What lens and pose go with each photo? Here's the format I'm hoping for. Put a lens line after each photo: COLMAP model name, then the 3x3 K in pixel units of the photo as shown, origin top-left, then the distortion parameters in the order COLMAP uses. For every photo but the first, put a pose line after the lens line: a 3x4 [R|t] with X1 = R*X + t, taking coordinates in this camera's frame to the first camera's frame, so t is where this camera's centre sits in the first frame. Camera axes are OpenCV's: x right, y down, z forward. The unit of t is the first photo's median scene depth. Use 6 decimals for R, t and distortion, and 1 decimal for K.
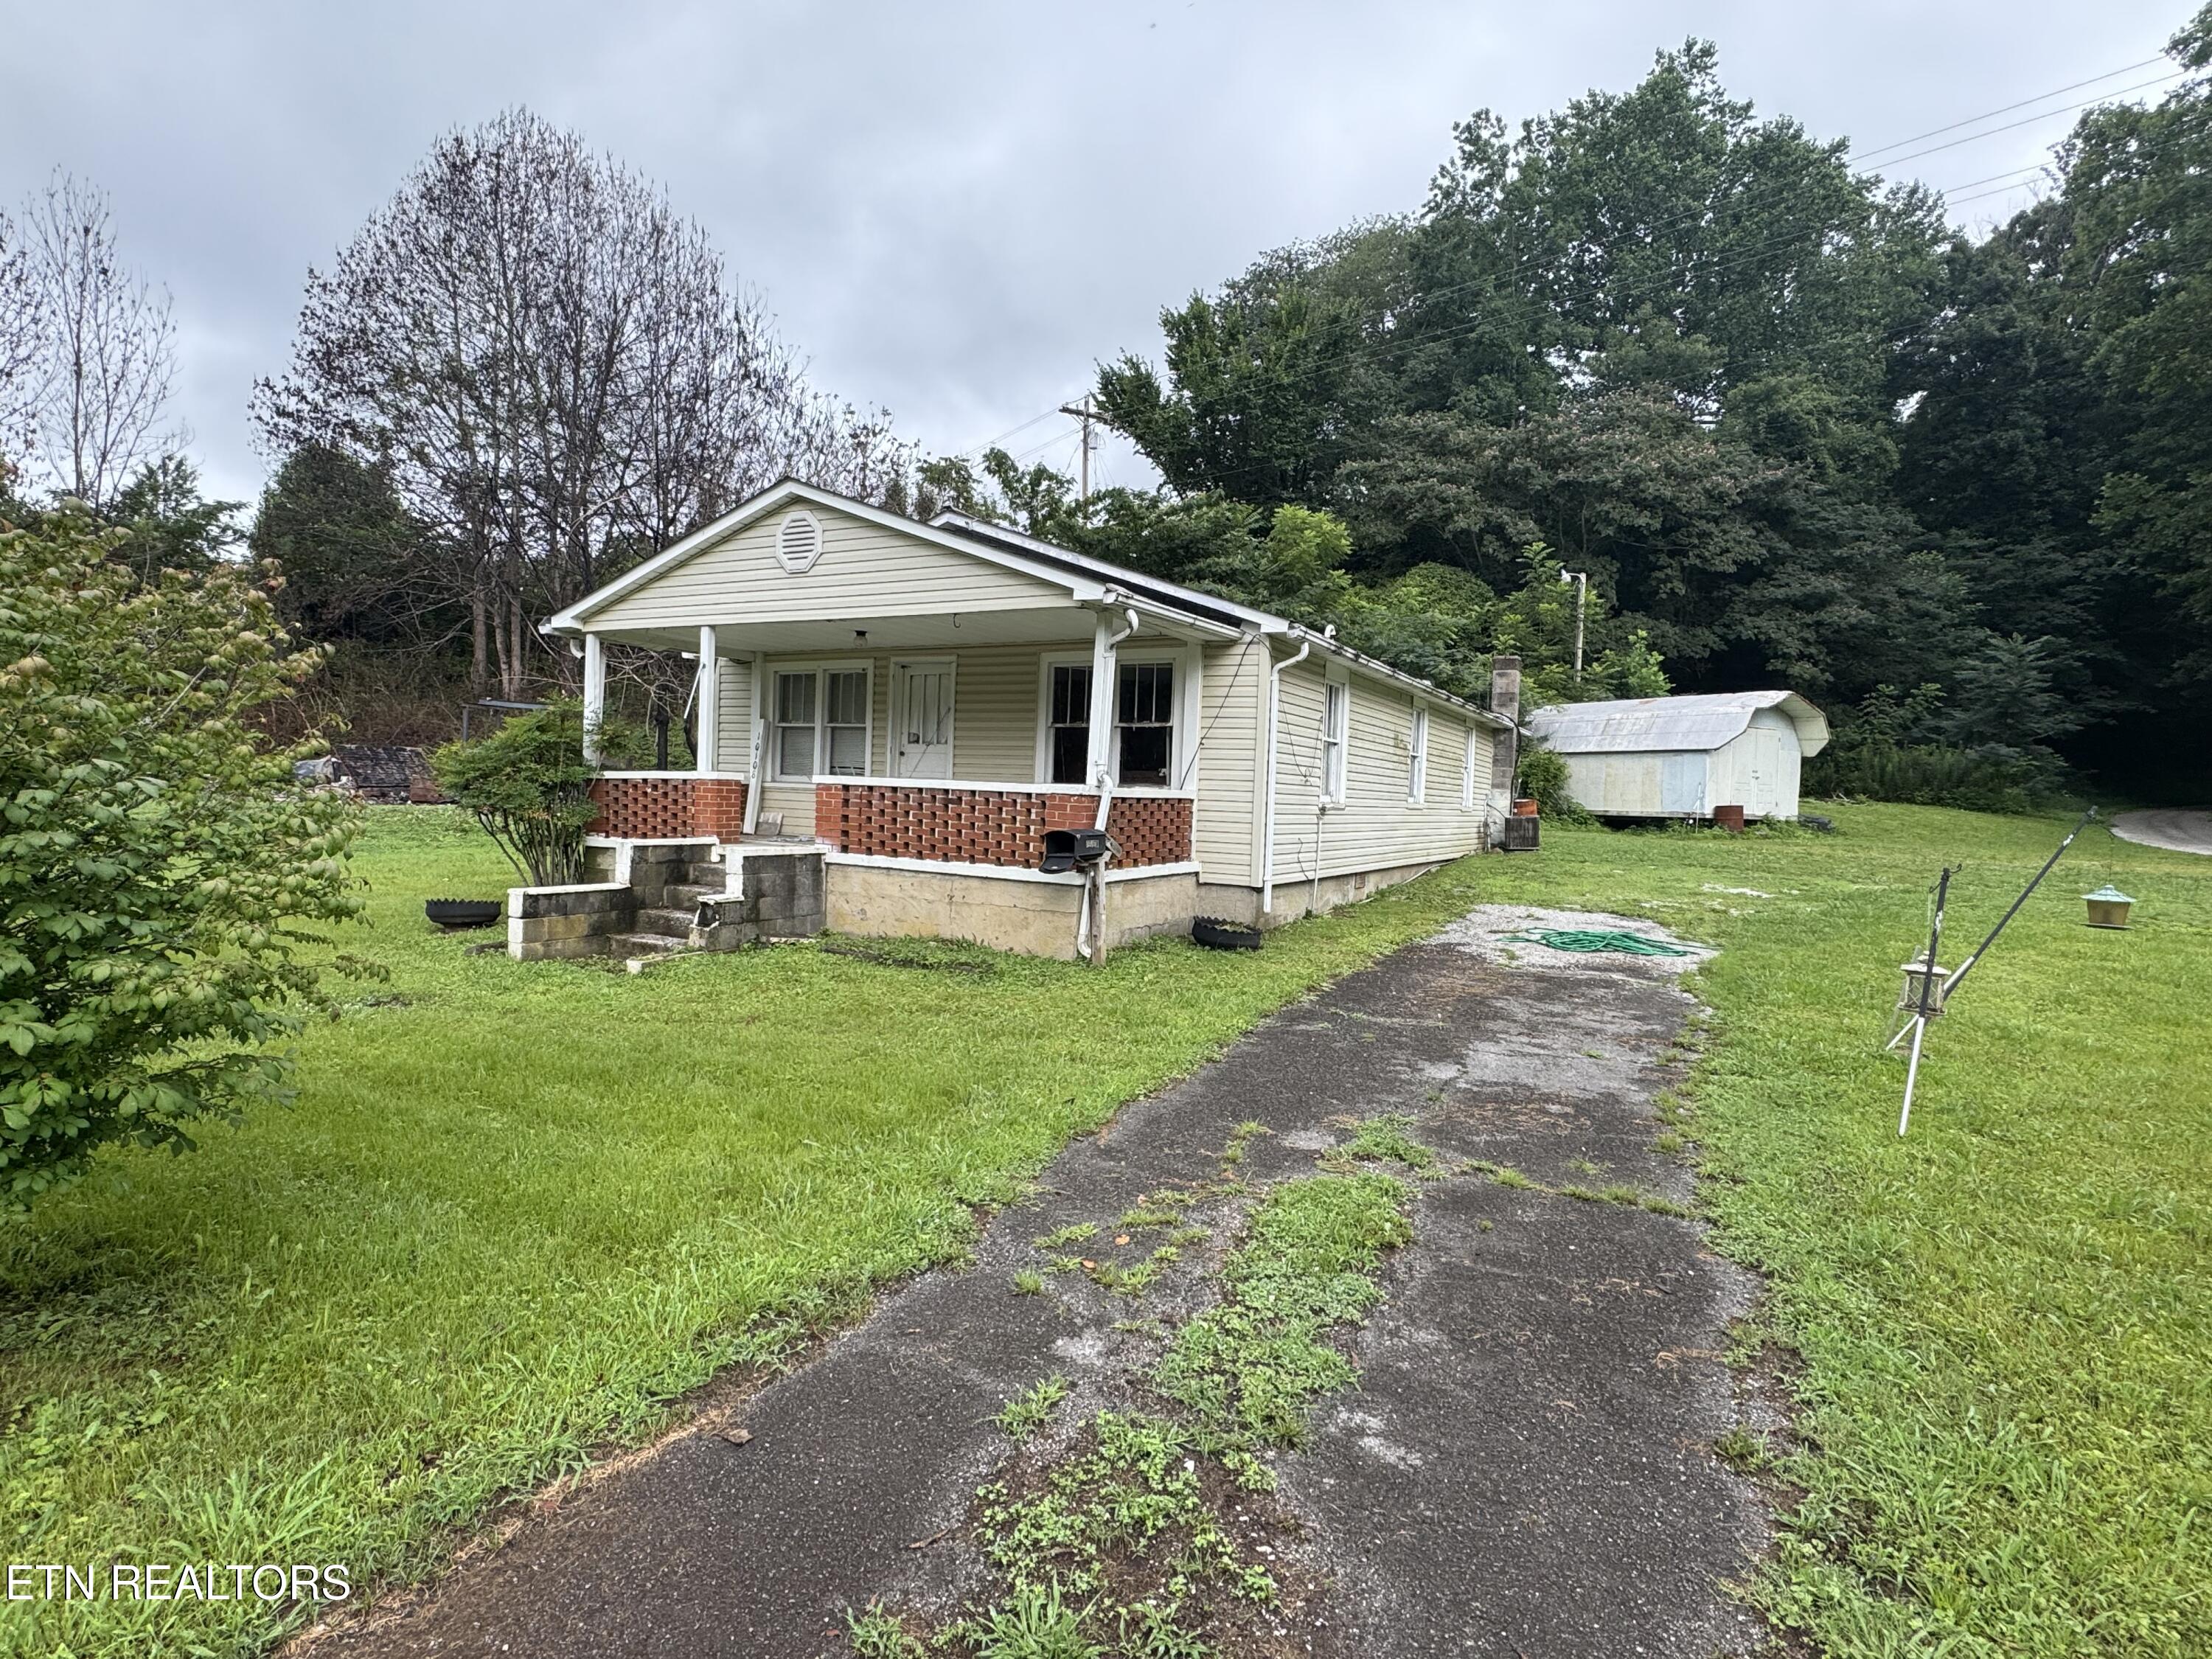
lens RADIAL K [[1182.0, 0, 1108.7], [0, 1182.0, 768.6], [0, 0, 1]] dist [0.042647, 0.000116]
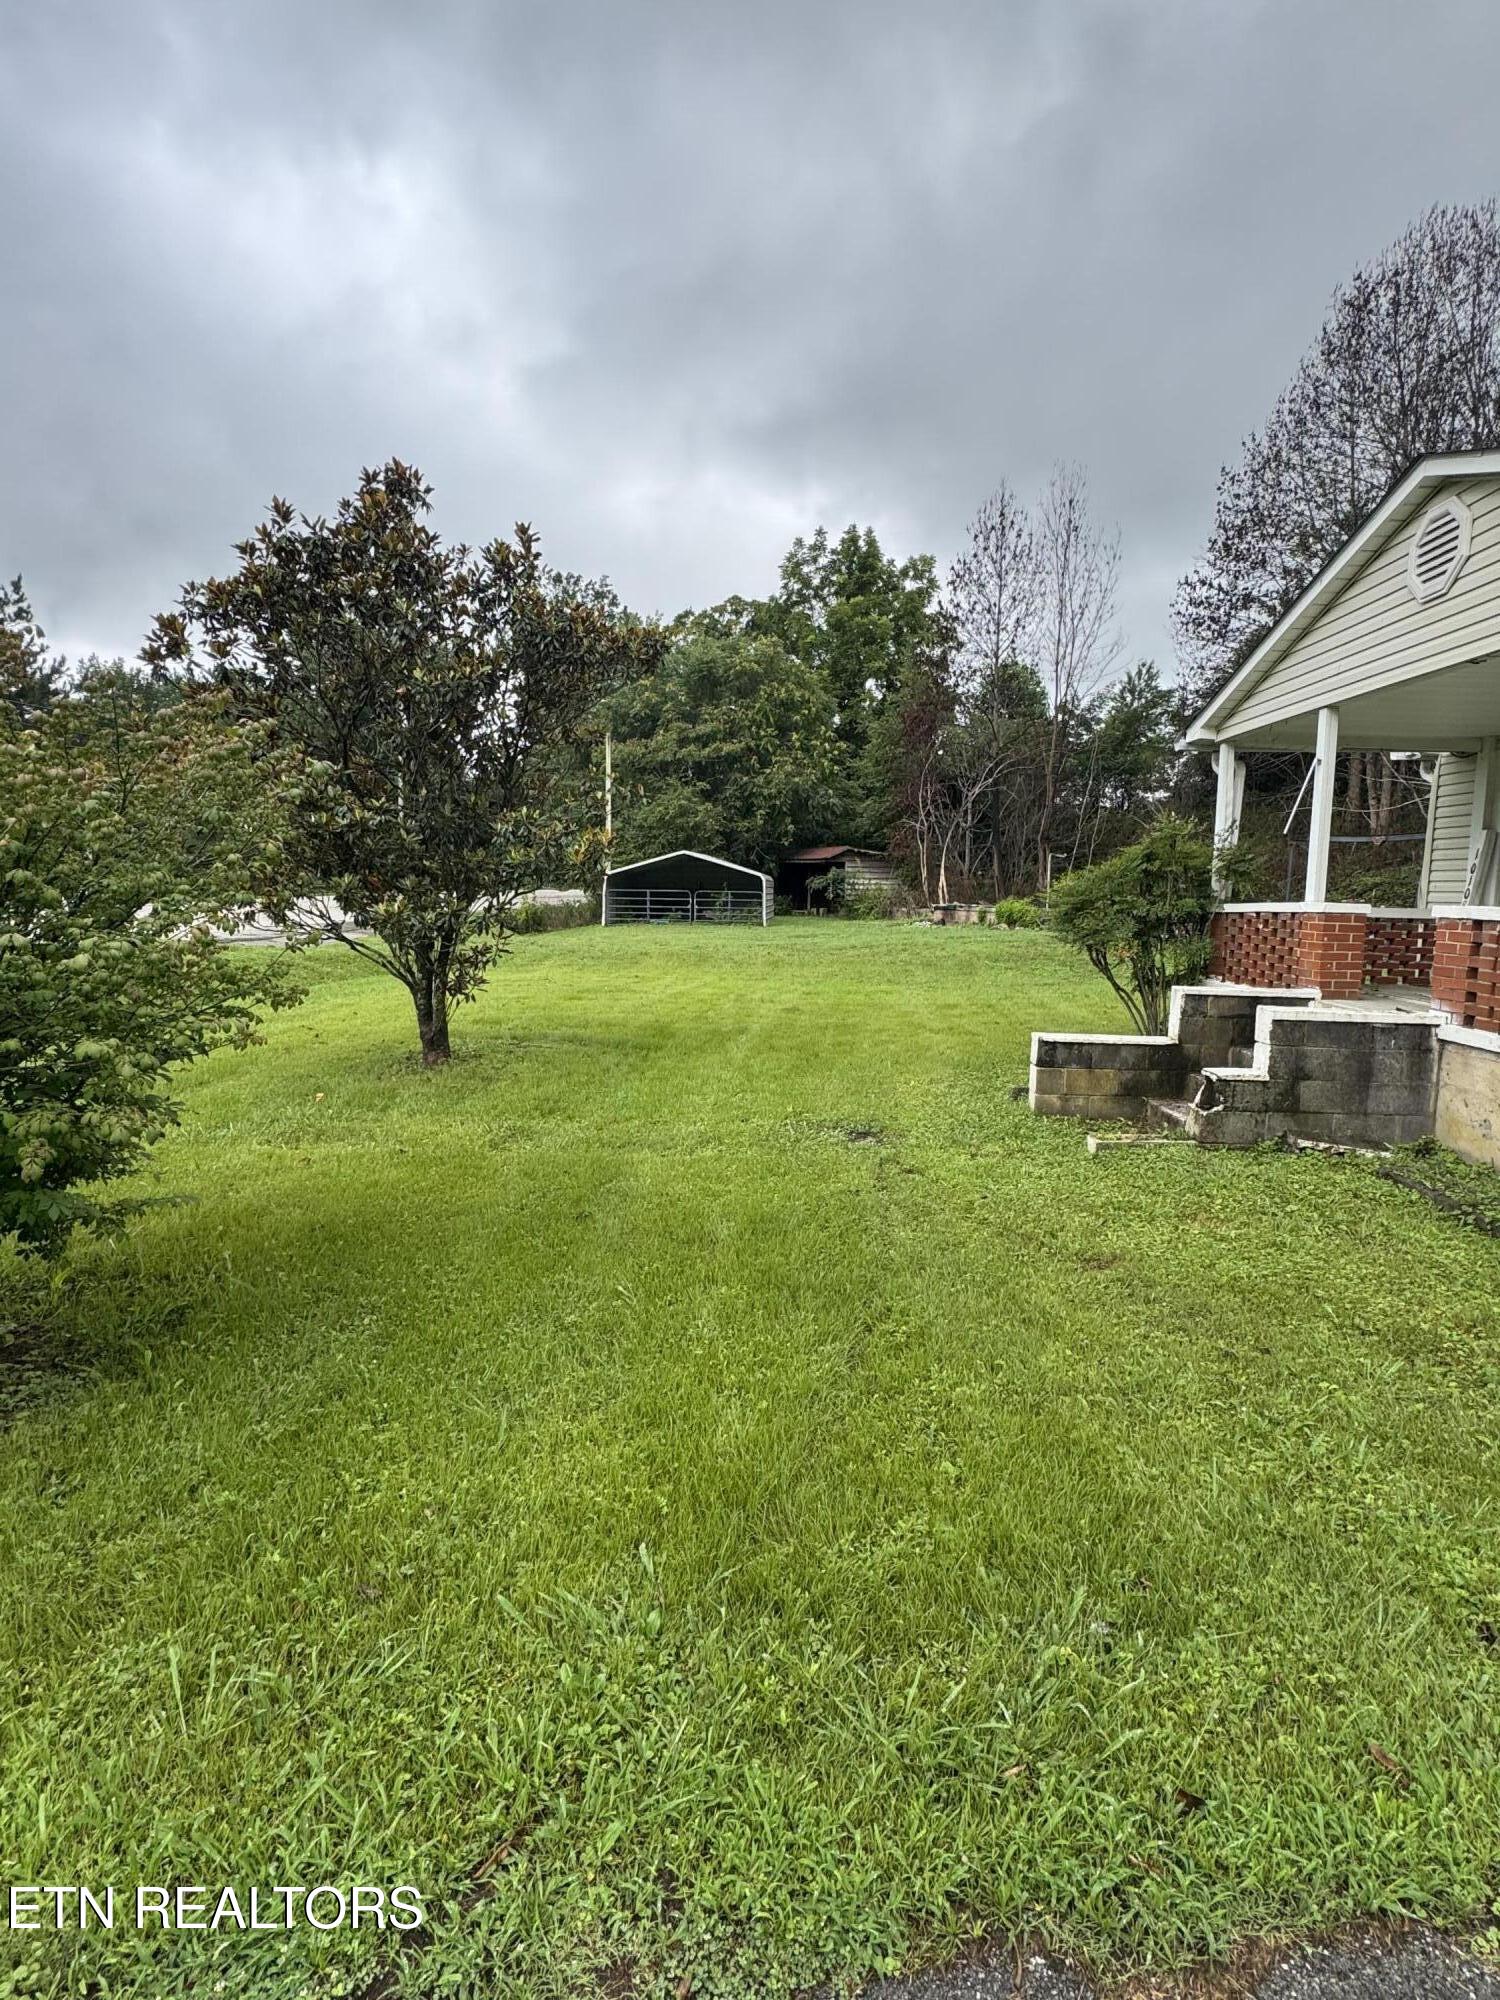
lens RADIAL K [[1034.9, 0, 750.0], [0, 1034.9, 1000.0], [0, 0, 1]] dist [-0.004201, -0.000823]
pose [[0.465683, 0.071731, -0.882040, 0.022939], [0.006762, 0.996392, 0.084600, 0.001842], [0.884926, -0.045361, 0.463518, 0.106887]]
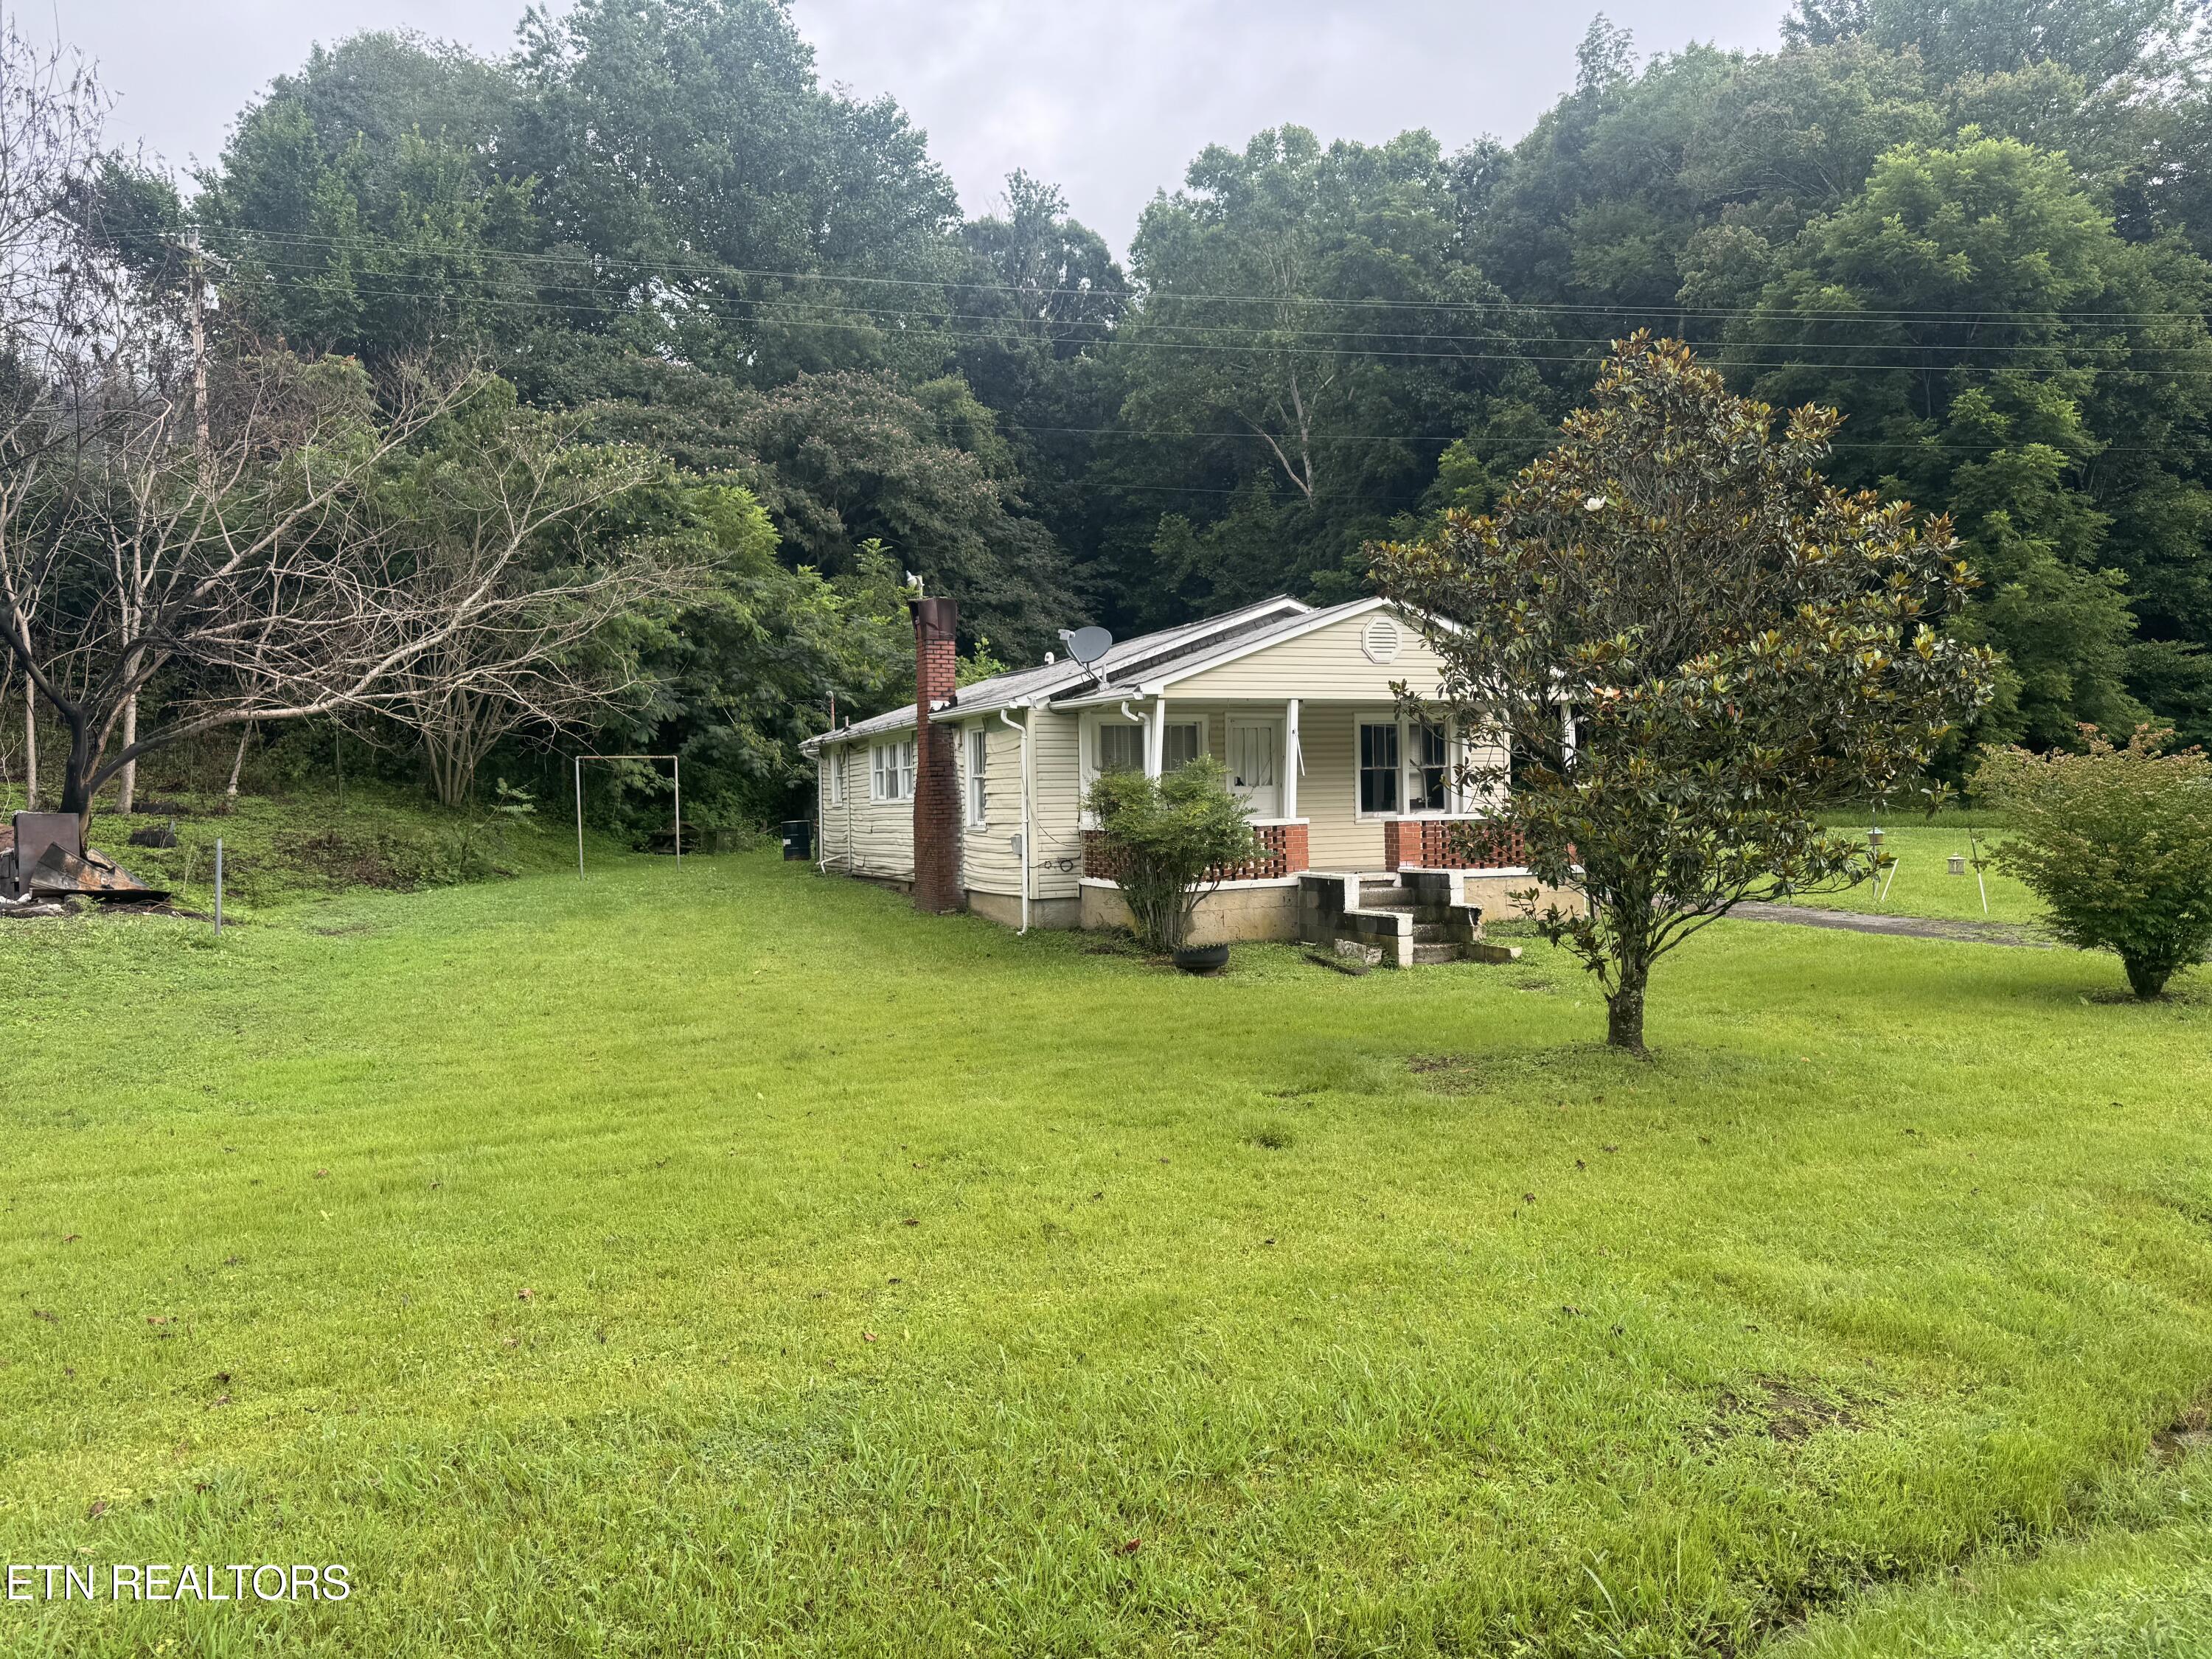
lens RADIAL K [[1585.2, 0, 1106.0], [0, 1585.2, 829.5], [0, 0, 1]] dist [0.066325, -0.032868]
pose [[0.644630, -0.063600, 0.761844, -0.486097], [0.029819, 0.997867, 0.058072, -0.024564], [-0.763913, -0.014718, 0.645152, 0.029832]]
